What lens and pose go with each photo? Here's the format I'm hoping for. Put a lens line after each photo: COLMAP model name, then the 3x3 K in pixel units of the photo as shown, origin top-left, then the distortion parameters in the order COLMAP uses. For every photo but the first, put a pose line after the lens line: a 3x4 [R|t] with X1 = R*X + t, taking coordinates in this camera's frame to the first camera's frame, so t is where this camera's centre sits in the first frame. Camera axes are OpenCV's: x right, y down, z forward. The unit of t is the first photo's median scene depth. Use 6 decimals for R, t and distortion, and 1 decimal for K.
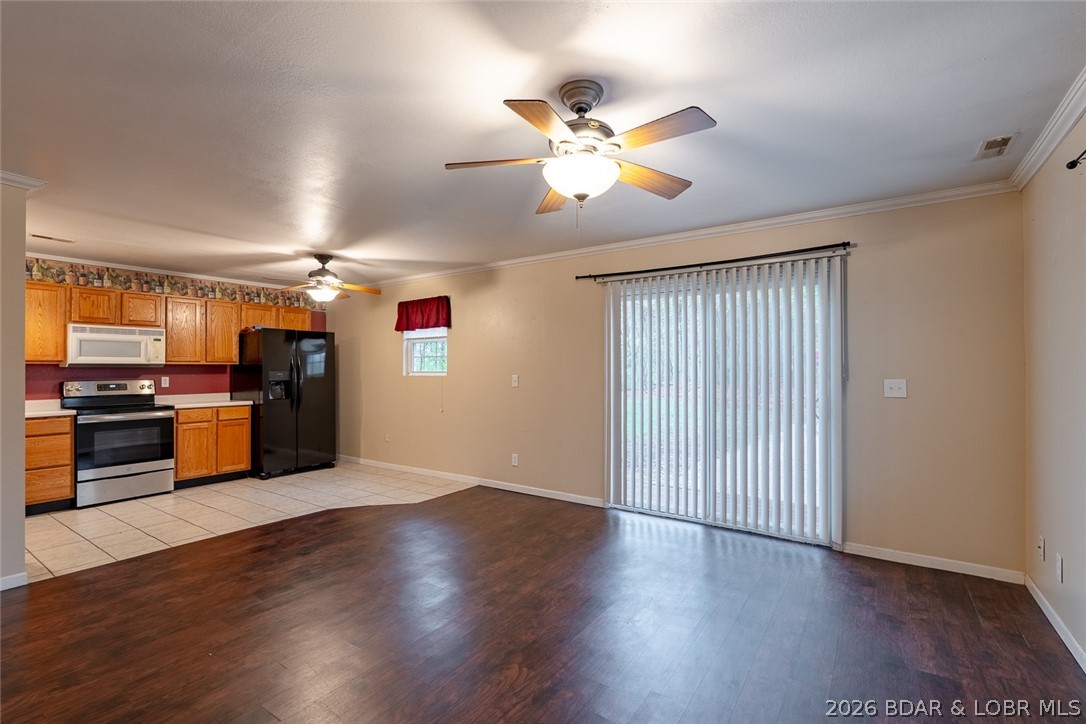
lens RADIAL K [[487.6, 0, 542.6], [0, 487.6, 364.3], [0, 0, 1]] dist [-0.003630, -0.000111]
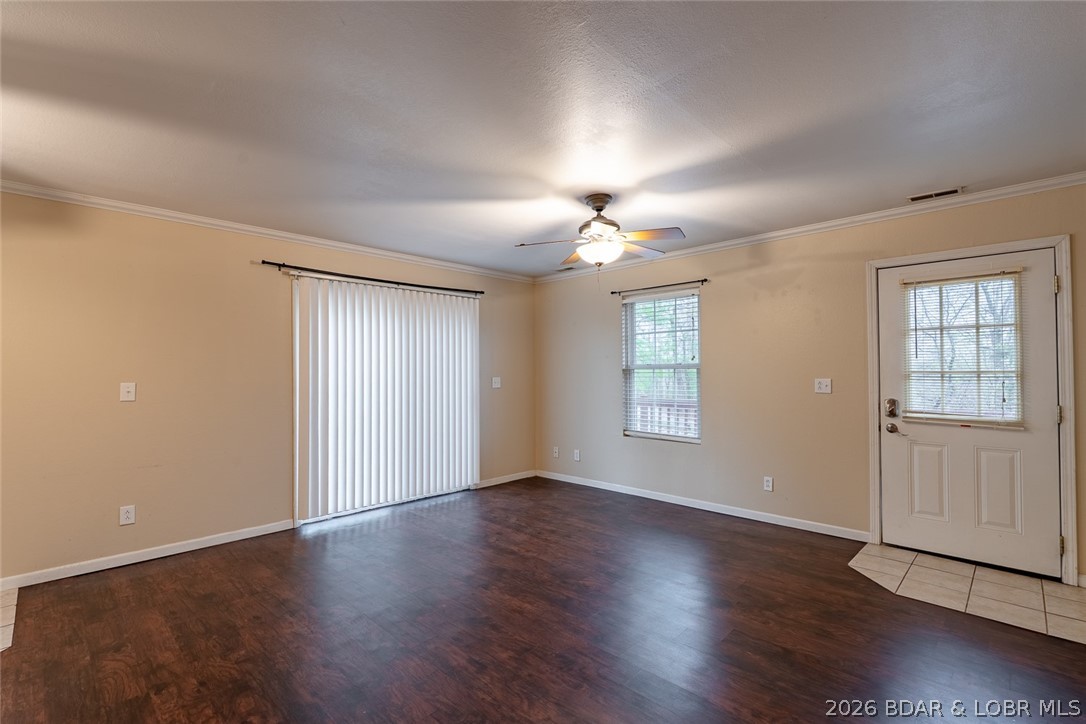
lens RADIAL K [[487.6, 0, 542.6], [0, 487.6, 364.3], [0, 0, 1]] dist [-0.003630, -0.000111]
pose [[0.166902, 0.012066, 0.985900, -0.605193], [-0.004453, 0.999924, -0.011484, 0.002837], [-0.985963, -0.002473, 0.166943, 0.360018]]
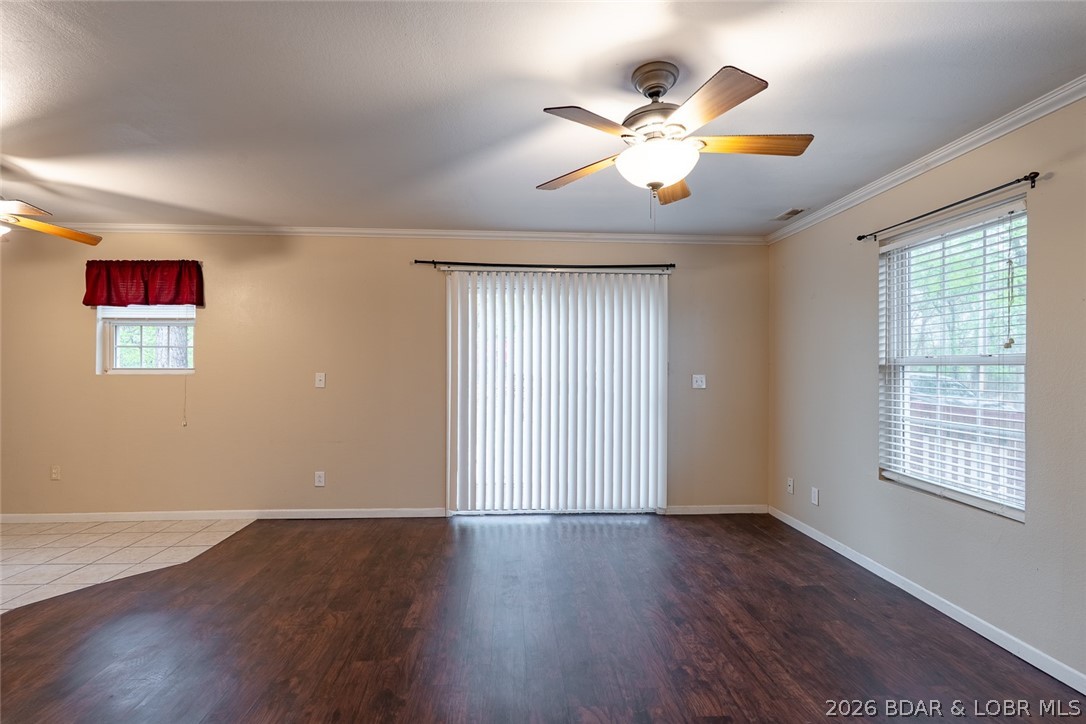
lens RADIAL K [[487.6, 0, 542.6], [0, 487.6, 364.3], [0, 0, 1]] dist [-0.003630, -0.000111]
pose [[0.785964, 0.004342, 0.618257, -0.266958], [-0.010144, 0.999931, 0.005872, -0.000050], [-0.618189, -0.010887, 0.785954, 0.151514]]
